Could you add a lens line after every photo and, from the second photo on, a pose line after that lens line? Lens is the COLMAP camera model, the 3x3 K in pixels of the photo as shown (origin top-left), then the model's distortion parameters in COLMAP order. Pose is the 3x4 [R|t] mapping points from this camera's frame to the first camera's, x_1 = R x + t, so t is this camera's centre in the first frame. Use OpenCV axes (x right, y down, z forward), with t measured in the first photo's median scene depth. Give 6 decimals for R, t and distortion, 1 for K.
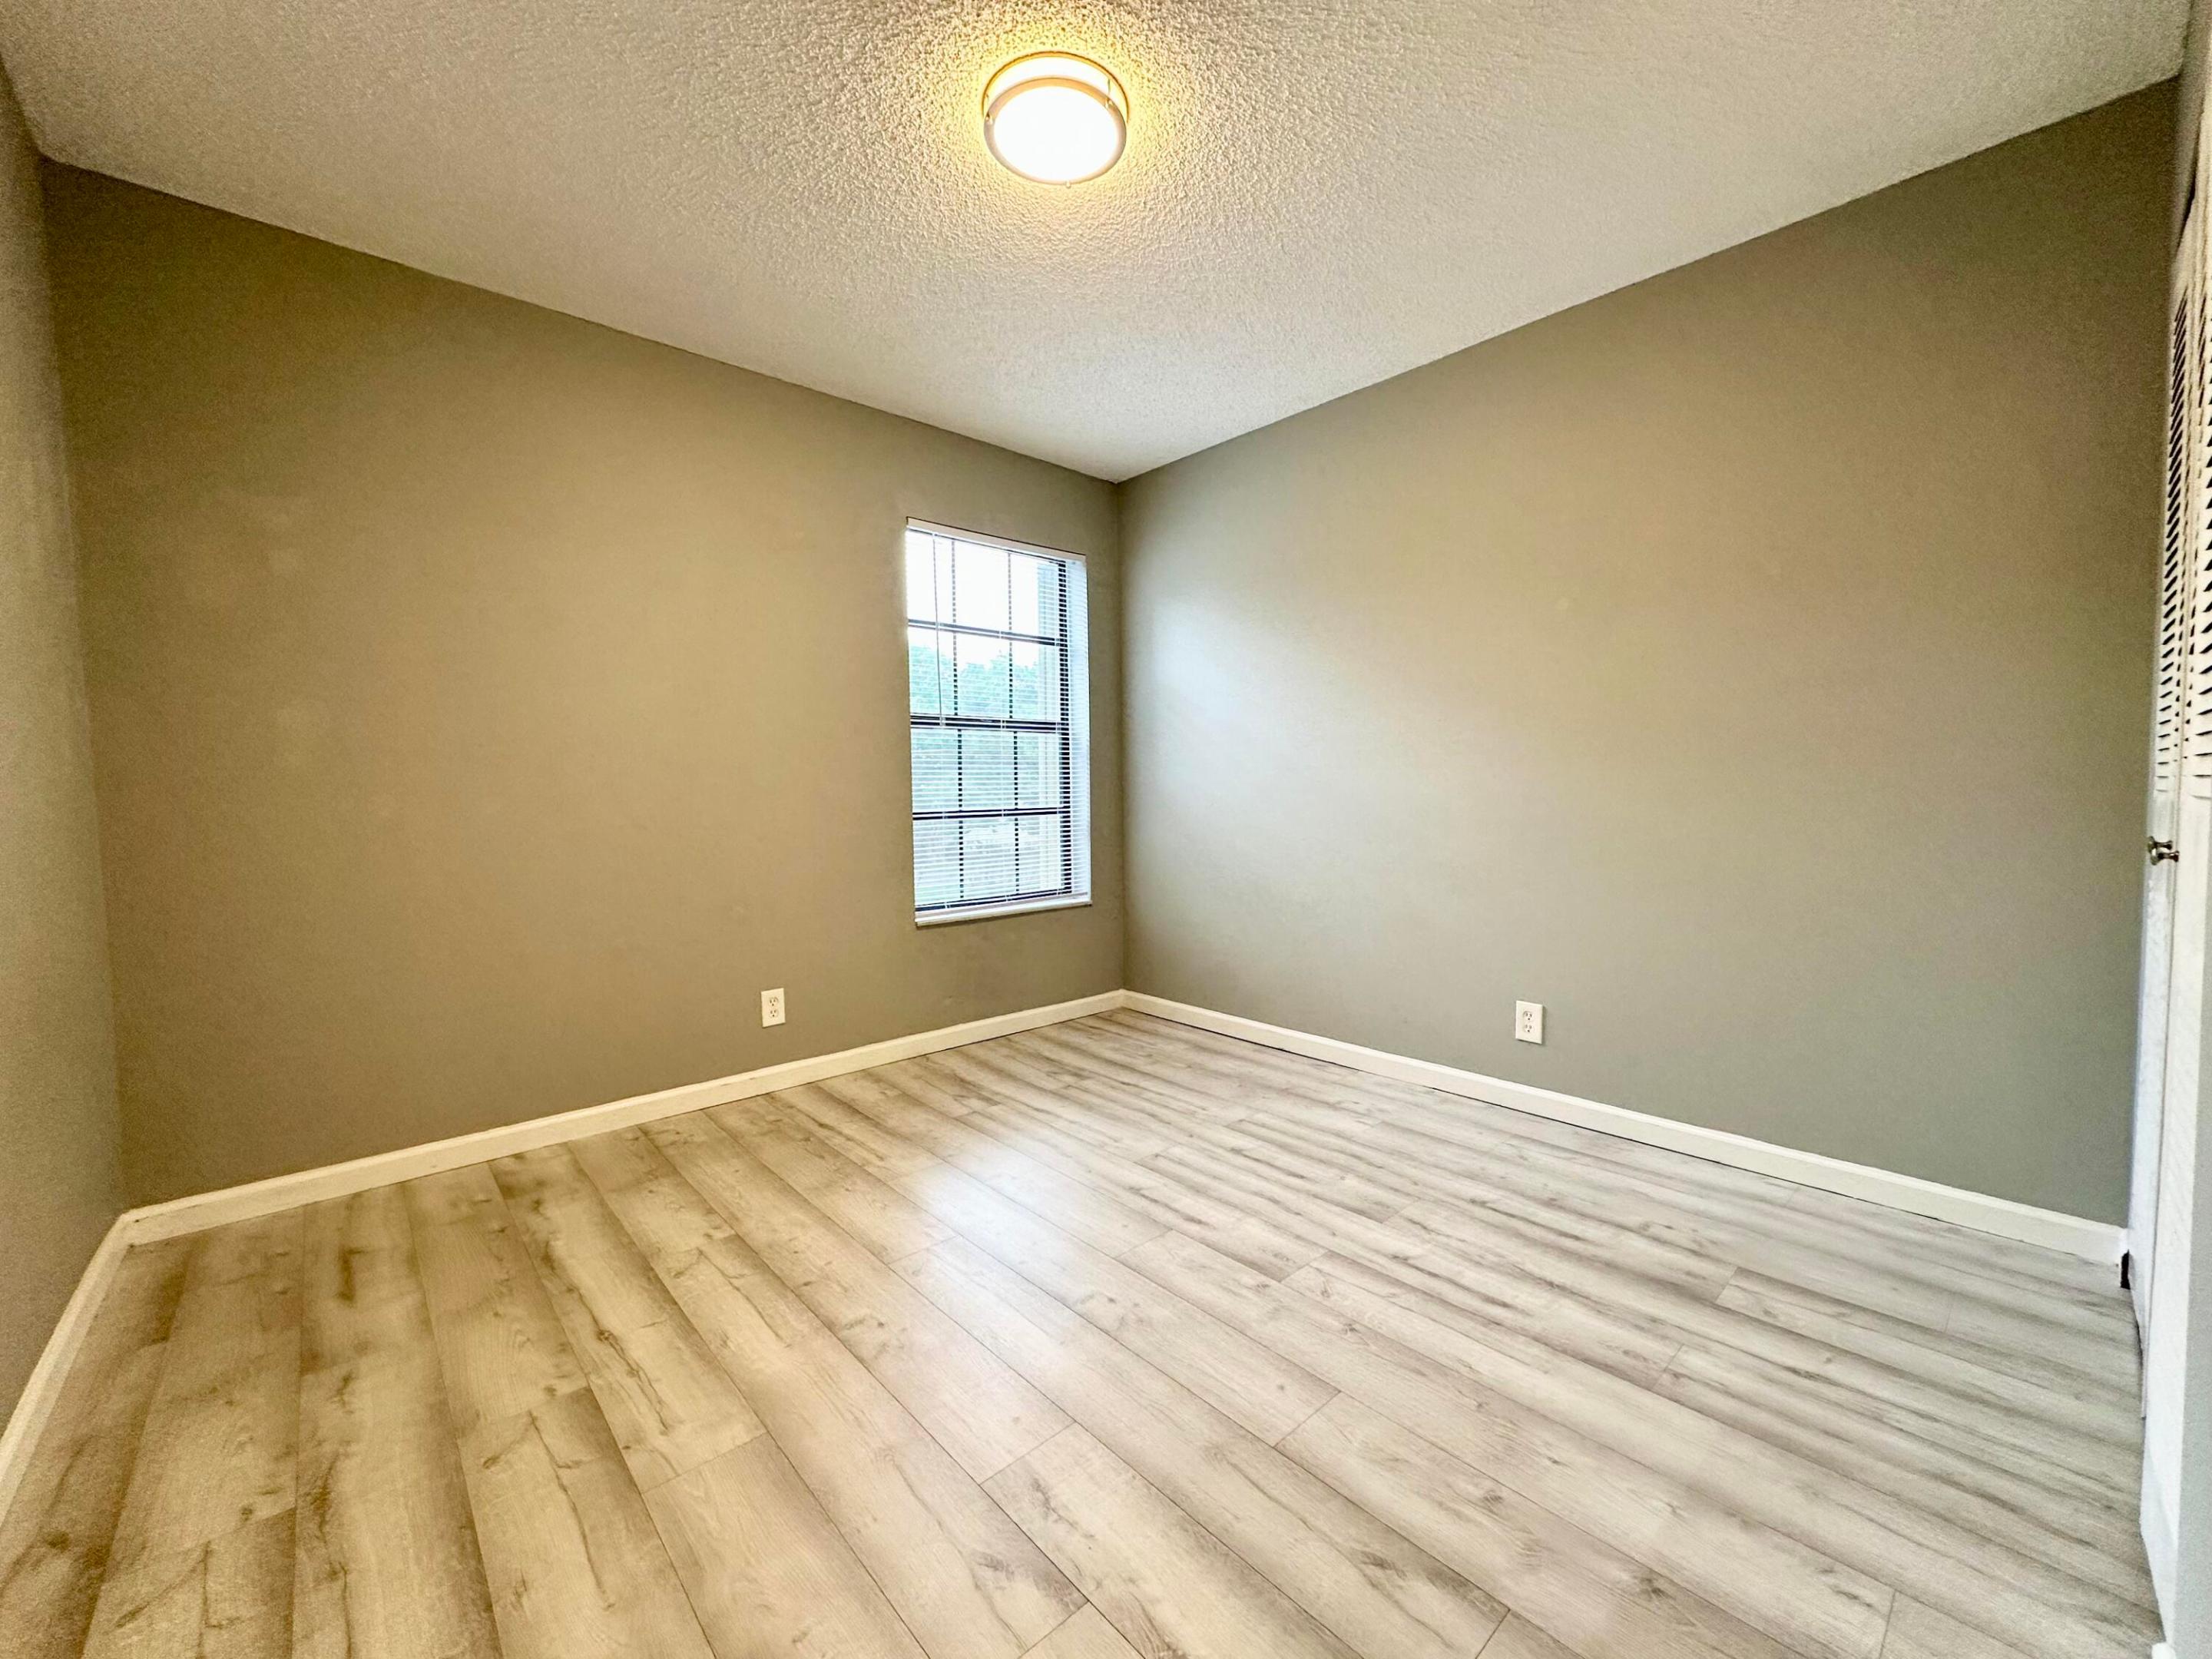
lens RADIAL K [[879.3, 0, 1111.1], [0, 879.3, 827.8], [0, 0, 1]] dist [-0.003235, 0.001001]
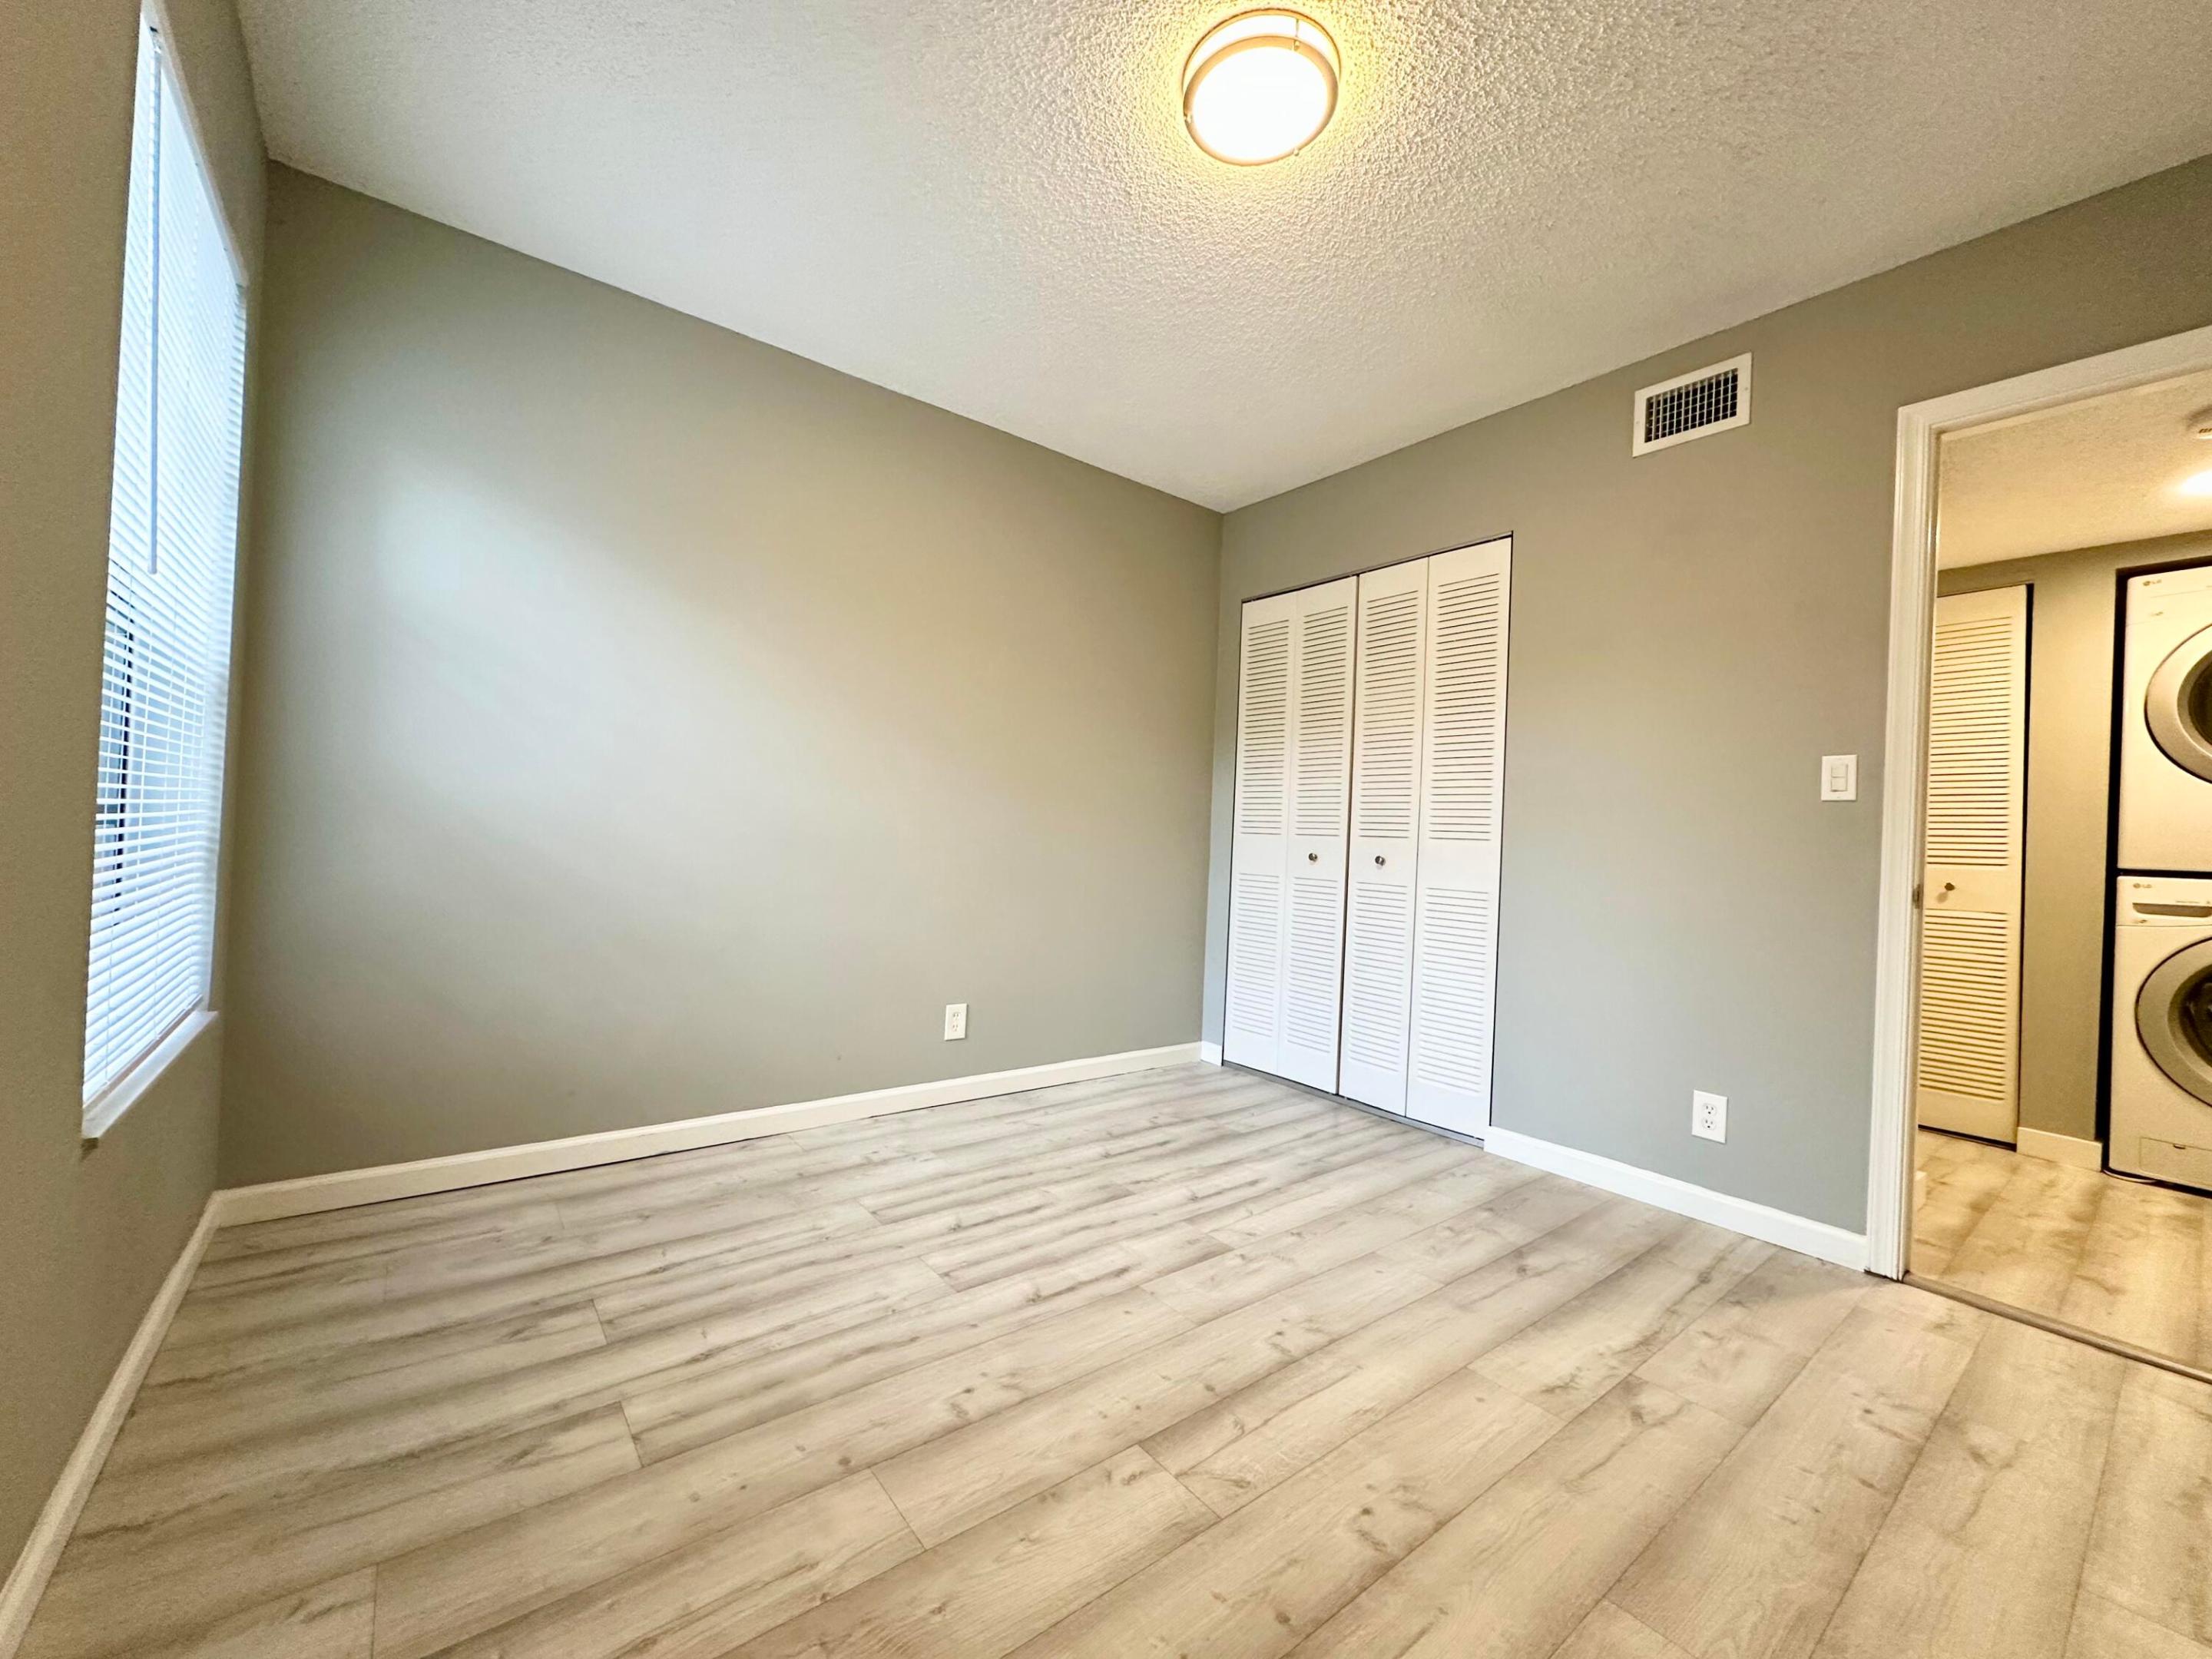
lens RADIAL K [[879.3, 0, 1099.8], [0, 879.3, 828.3], [0, 0, 1]] dist [-0.003235, 0.001001]
pose [[0.073042, 0.024092, 0.997038, -0.726125], [0.003086, 0.999698, -0.024383, -0.000931], [-0.997324, 0.004858, 0.072946, 0.815715]]
